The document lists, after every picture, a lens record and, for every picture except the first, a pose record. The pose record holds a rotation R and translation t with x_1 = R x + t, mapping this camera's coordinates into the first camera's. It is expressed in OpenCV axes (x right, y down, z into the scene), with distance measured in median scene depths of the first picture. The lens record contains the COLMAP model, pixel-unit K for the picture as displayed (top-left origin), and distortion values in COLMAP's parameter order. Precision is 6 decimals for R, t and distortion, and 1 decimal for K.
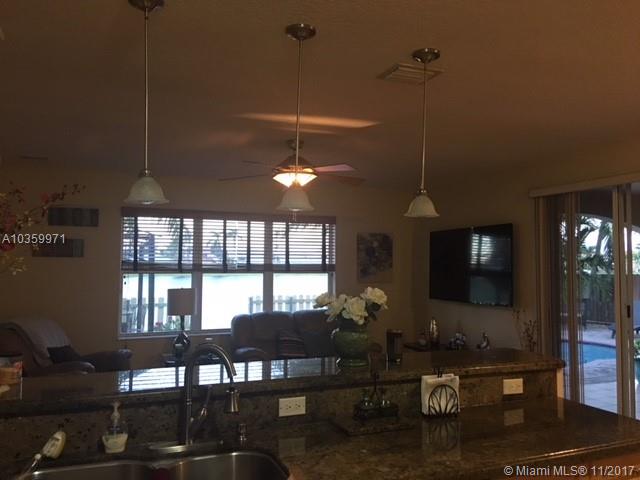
lens RADIAL K [[550.0, 0, 318.6], [0, 550.0, 238.1], [0, 0, 1]] dist [0.085535, -0.139822]
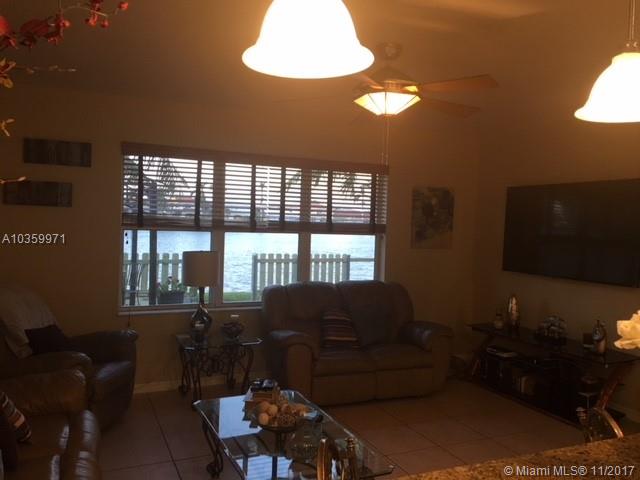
lens RADIAL K [[550.0, 0, 322.8], [0, 550.0, 240.8], [0, 0, 1]] dist [0.085535, -0.139822]
pose [[0.999043, 0.027742, 0.033806, -0.097537], [-0.030610, 0.995695, 0.087488, 0.003769], [-0.031233, -0.088439, 0.995592, 0.212462]]
